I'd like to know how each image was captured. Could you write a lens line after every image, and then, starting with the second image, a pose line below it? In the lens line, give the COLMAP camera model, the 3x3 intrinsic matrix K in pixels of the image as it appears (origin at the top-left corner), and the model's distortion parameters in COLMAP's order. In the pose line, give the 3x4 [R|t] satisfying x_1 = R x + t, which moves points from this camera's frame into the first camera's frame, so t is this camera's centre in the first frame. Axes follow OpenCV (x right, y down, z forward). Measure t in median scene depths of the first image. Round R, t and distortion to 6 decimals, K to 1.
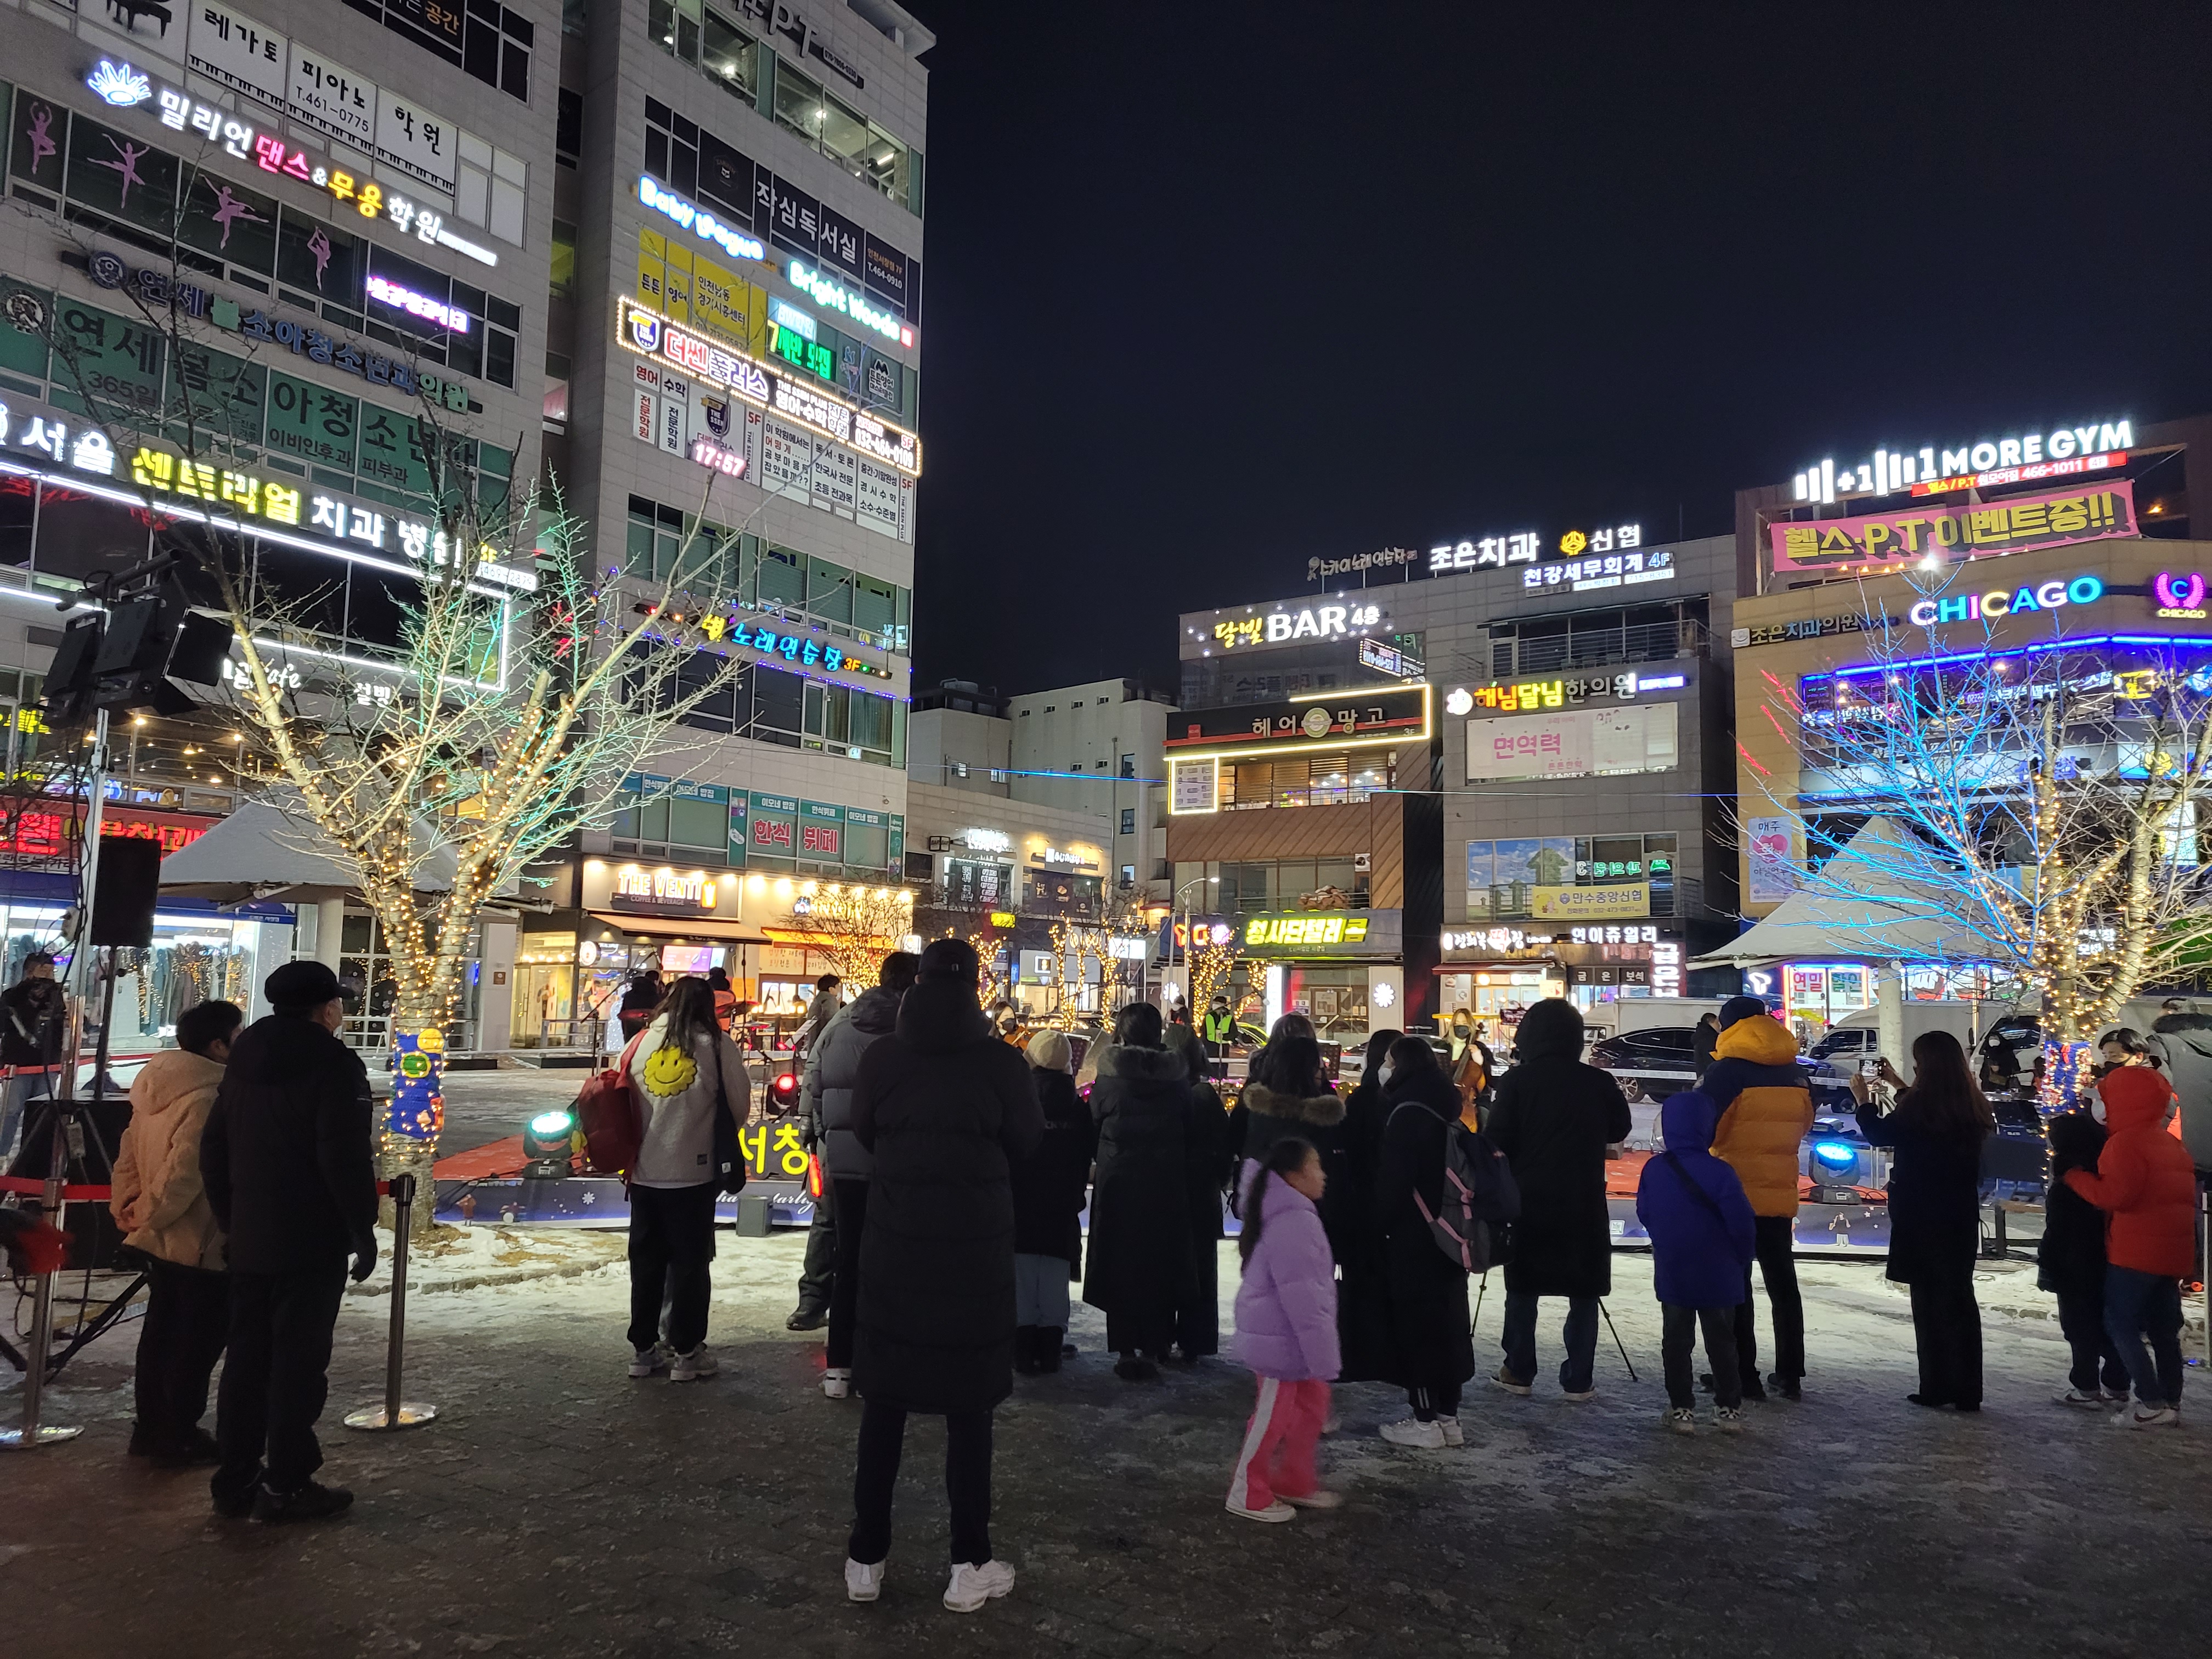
lens RADIAL K [[1636.5, 0, 1112.1], [0, 1636.5, 820.6], [0, 0, 1]] dist [0.079506, -0.059753]
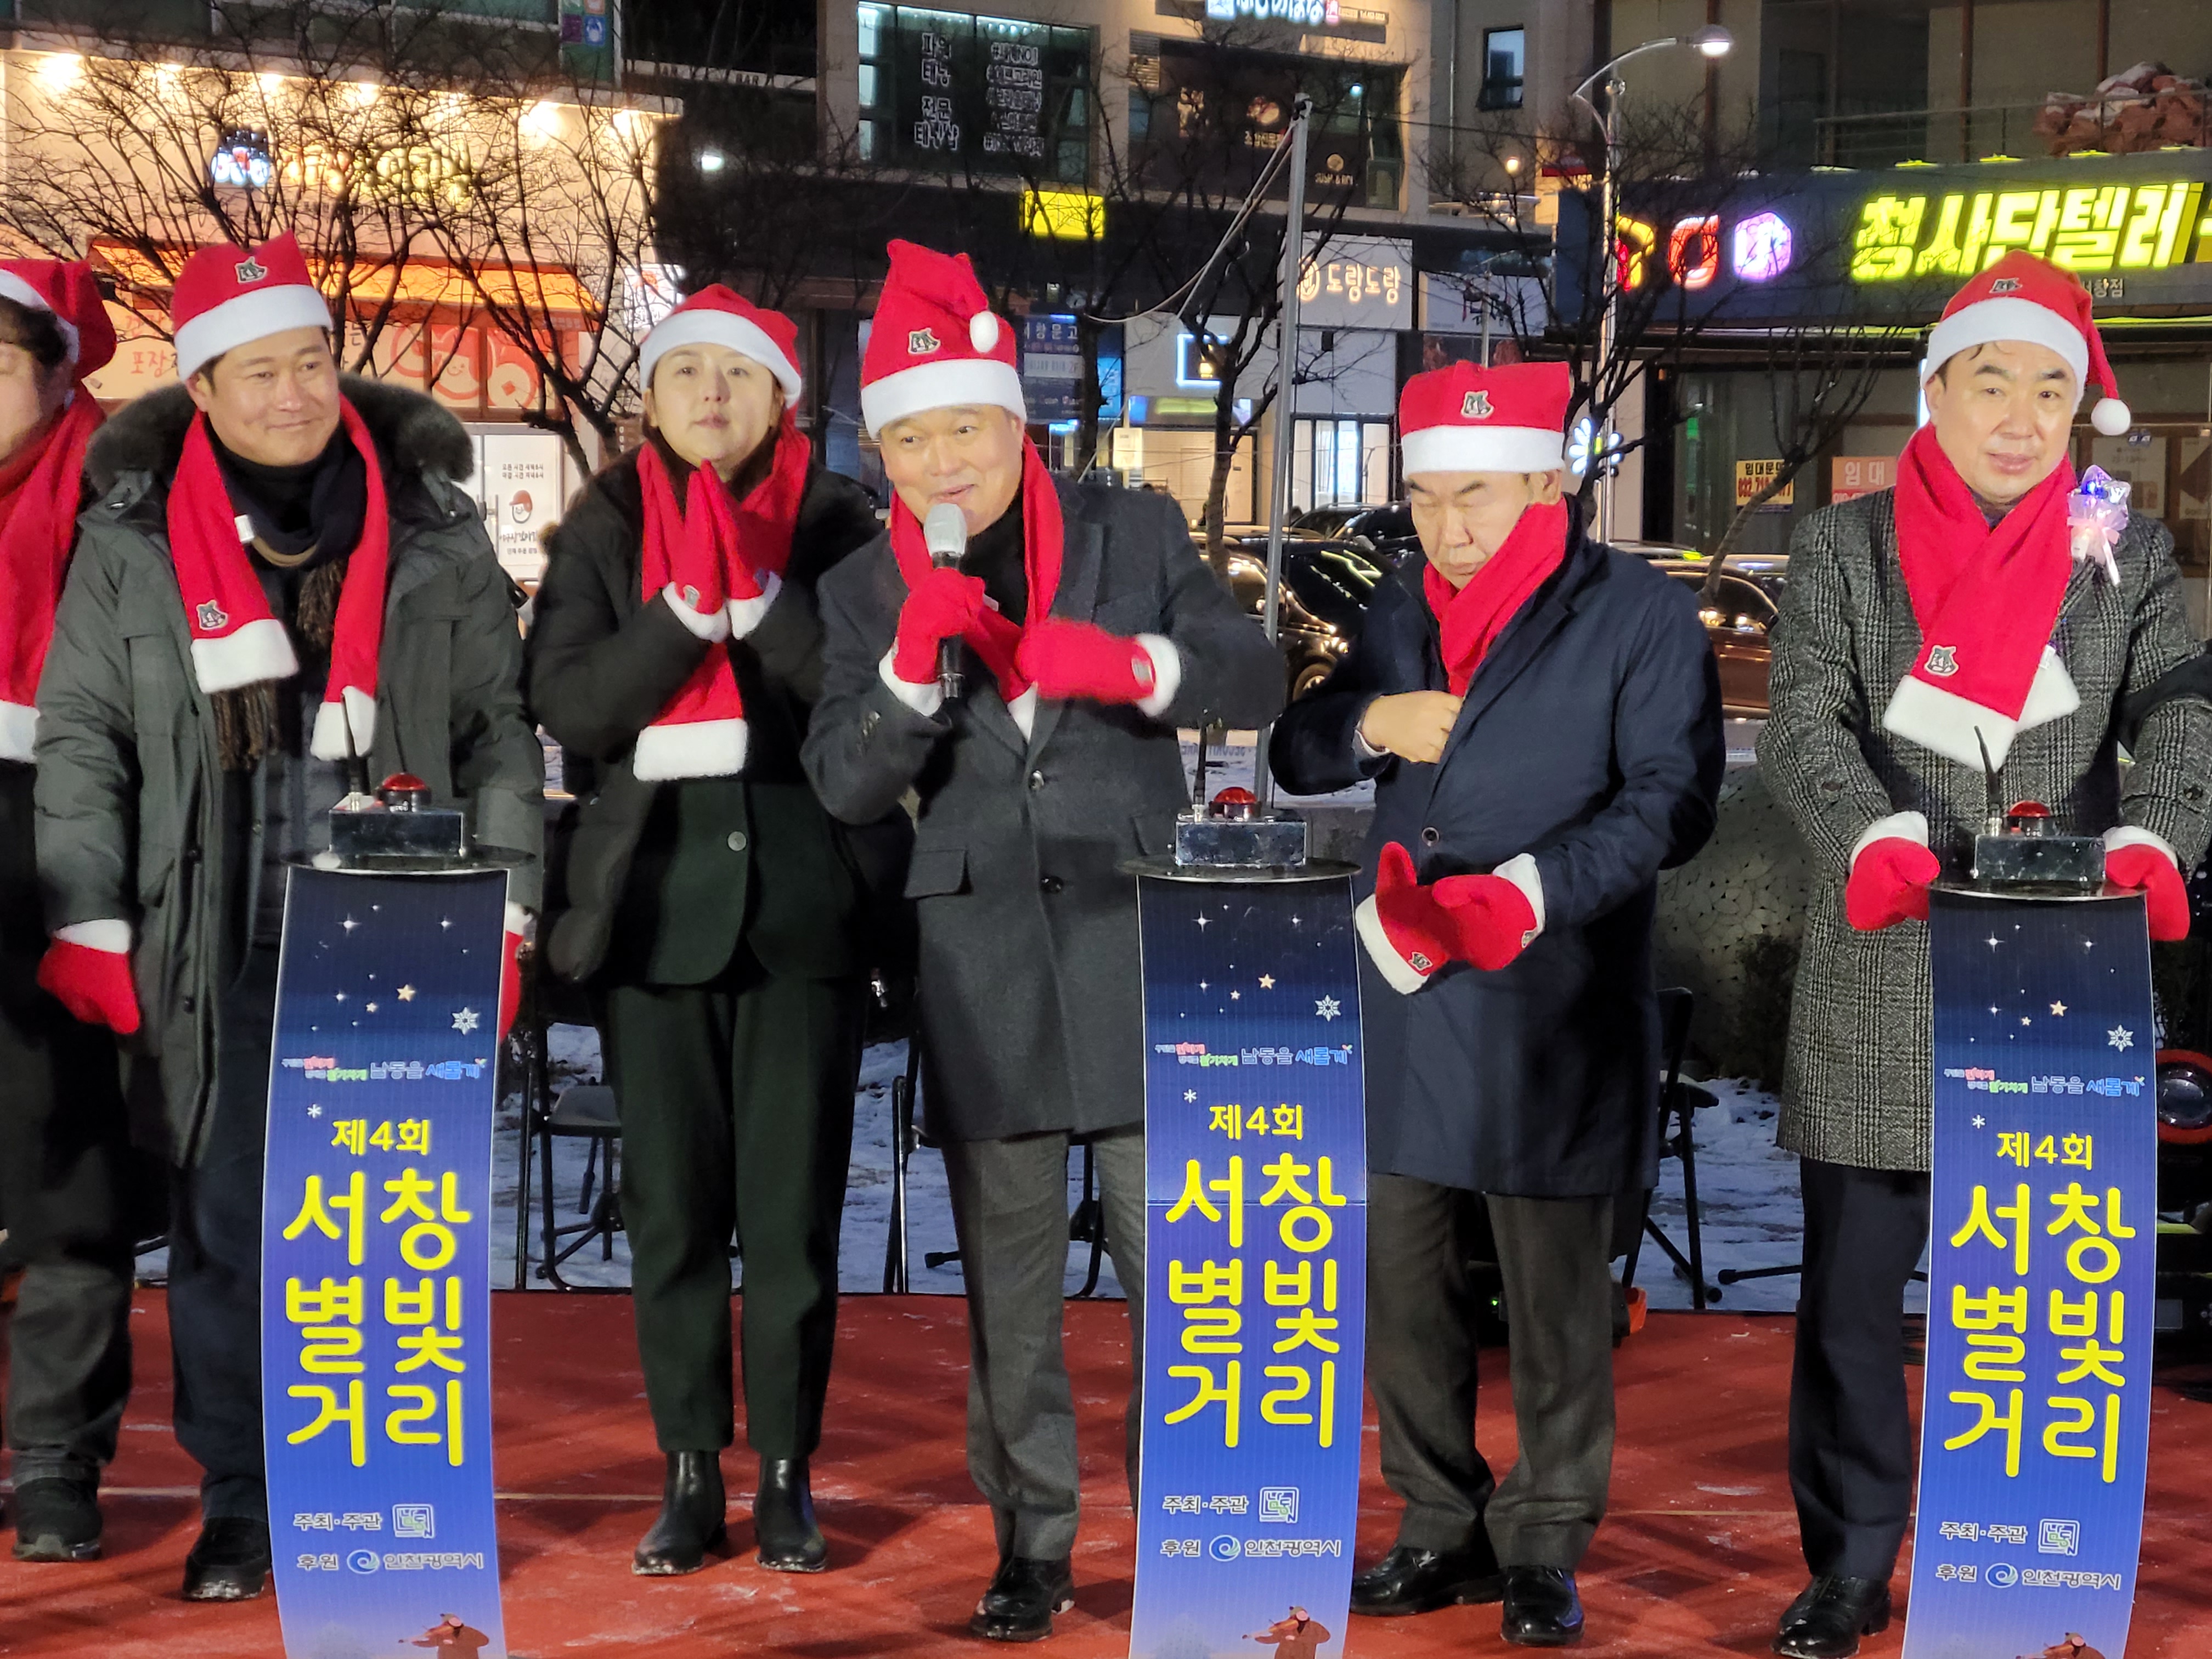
lens RADIAL K [[4921.9, 0, 1151.2], [0, 4921.9, 900.2], [0, 0, 1]] dist [0.103332, 0.175708]
pose [[0.997215, -0.004182, -0.074467, 0.028780], [0.018682, 0.980603, 0.195111, 0.012807], [0.072206, -0.195959, 0.977950, 0.145742]]
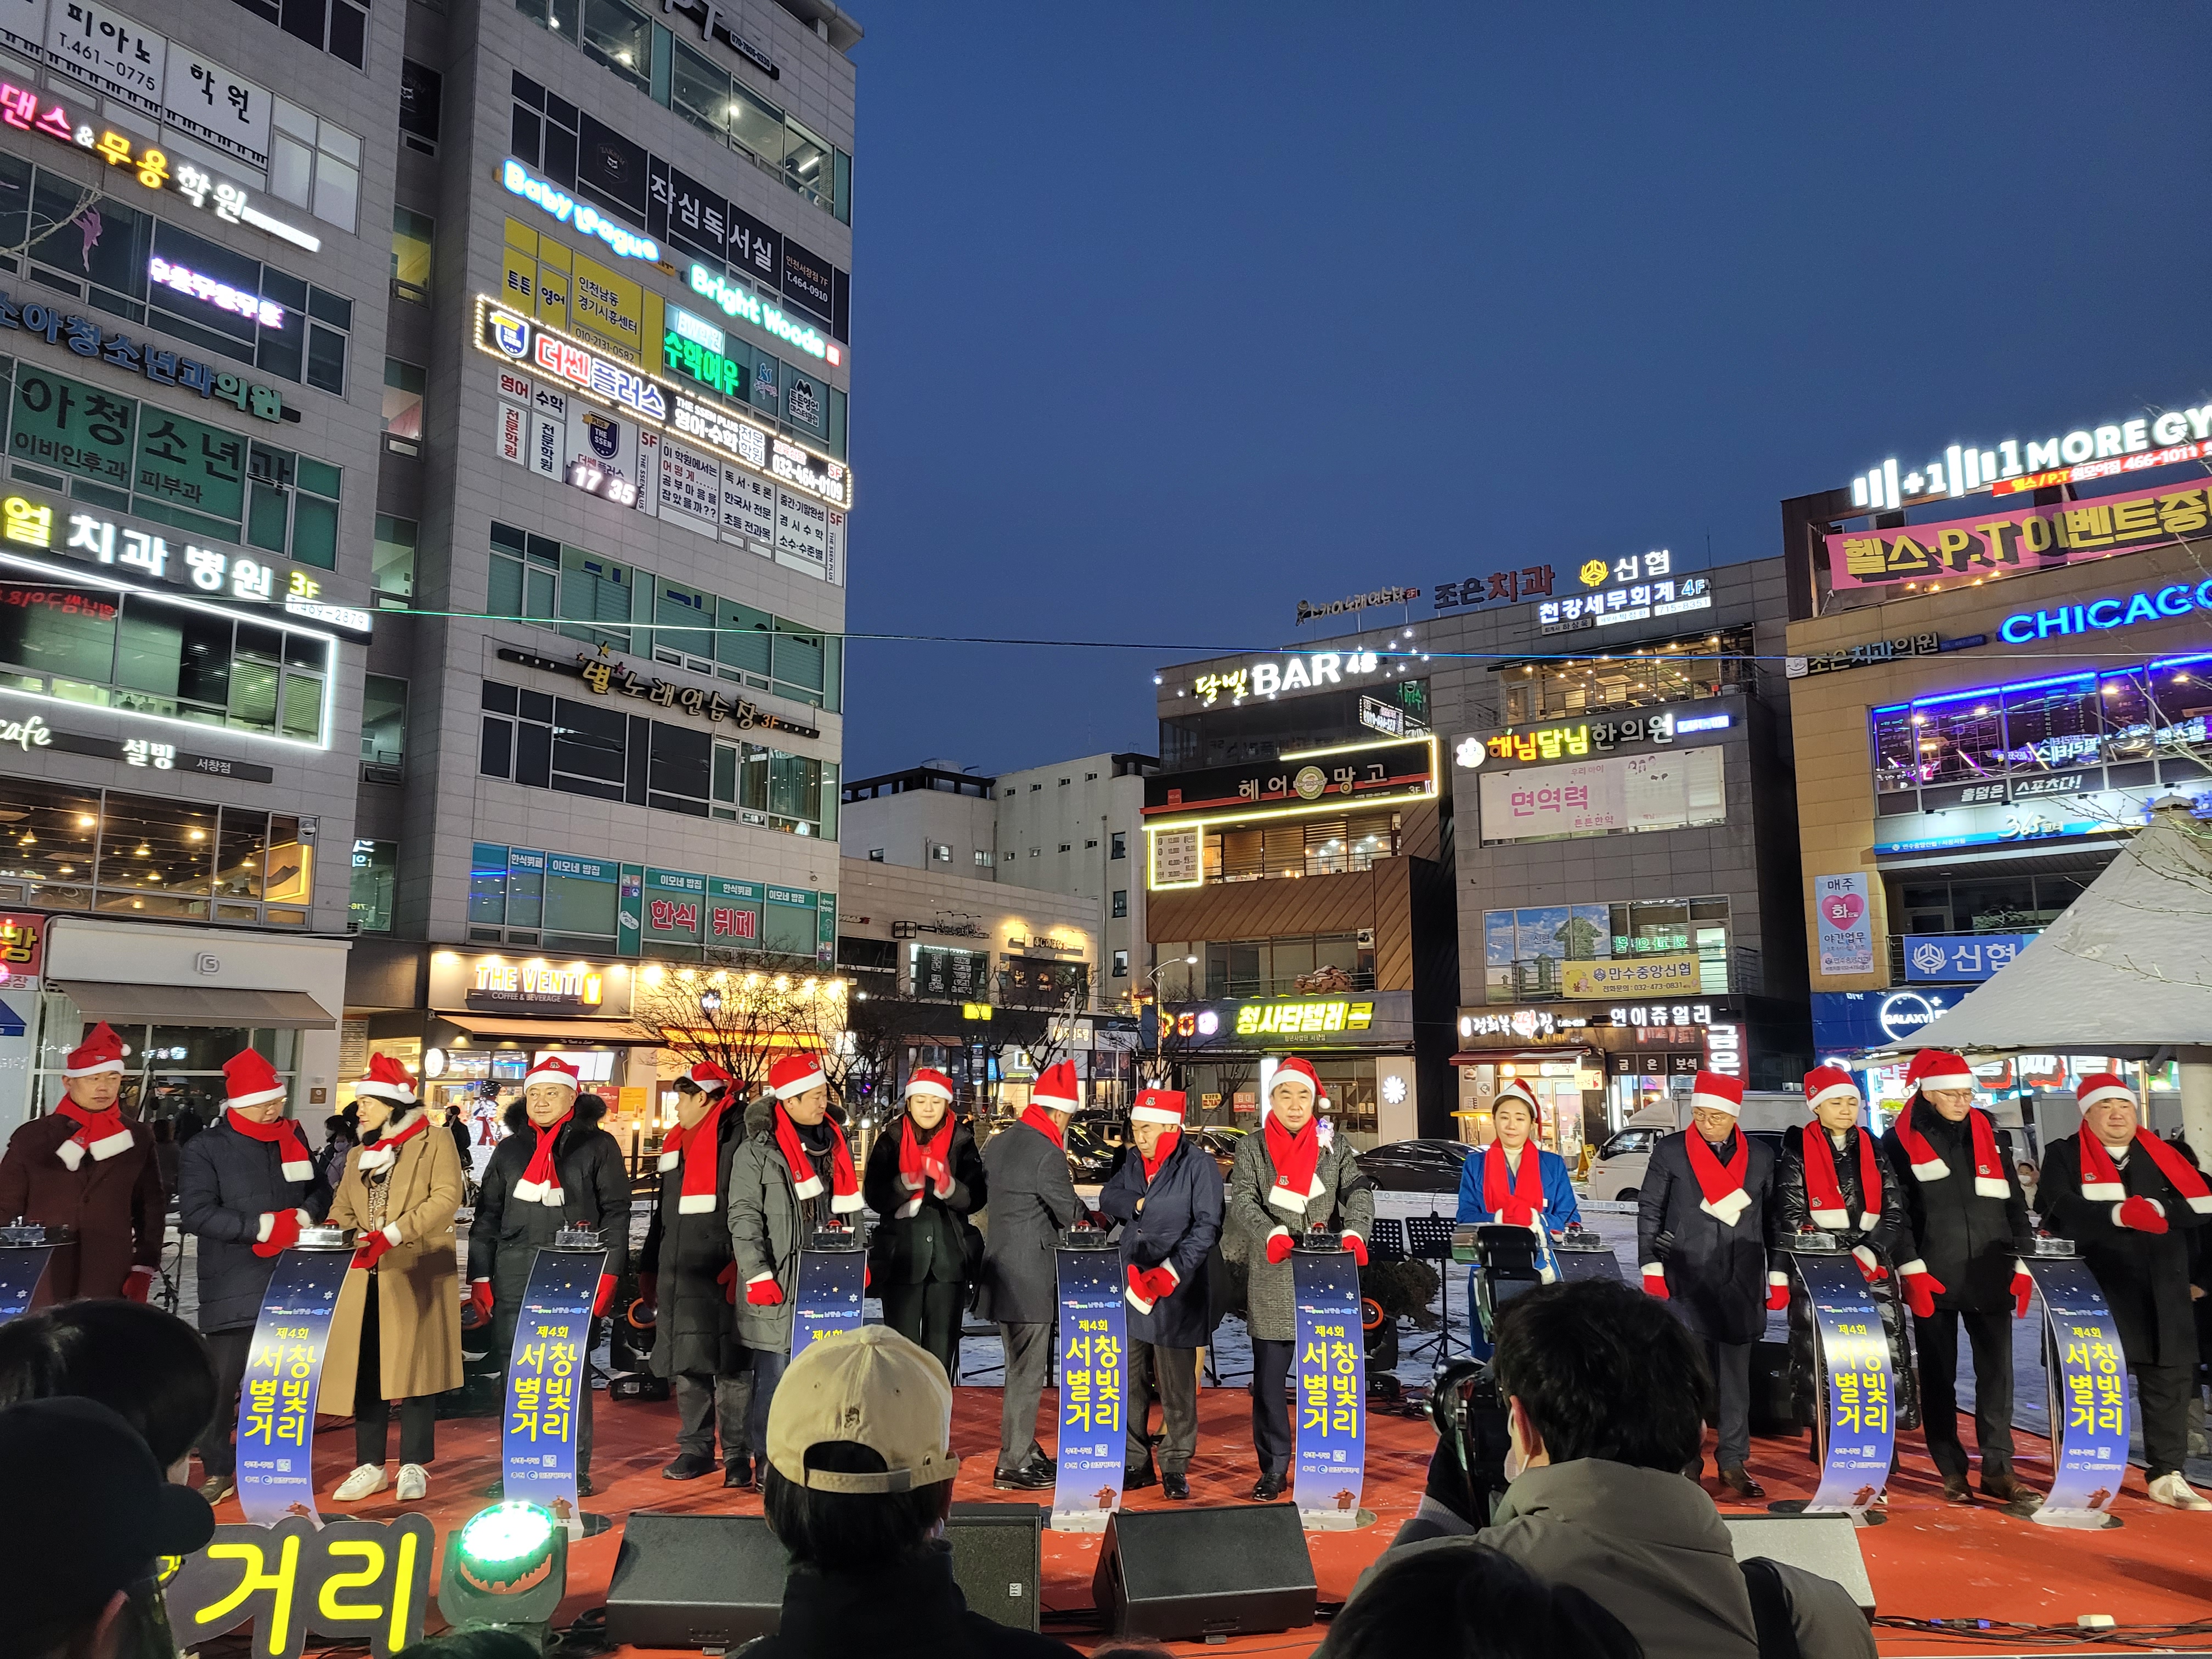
lens RADIAL K [[1645.9, 0, 1098.0], [0, 1645.9, 838.4], [0, 0, 1]] dist [0.076276, -0.053427]
pose [[0.999689, -0.021071, -0.013362, 0.025635], [0.020474, 0.998851, -0.043341, 0.008546], [0.014260, 0.043053, 0.998971, 0.128935]]
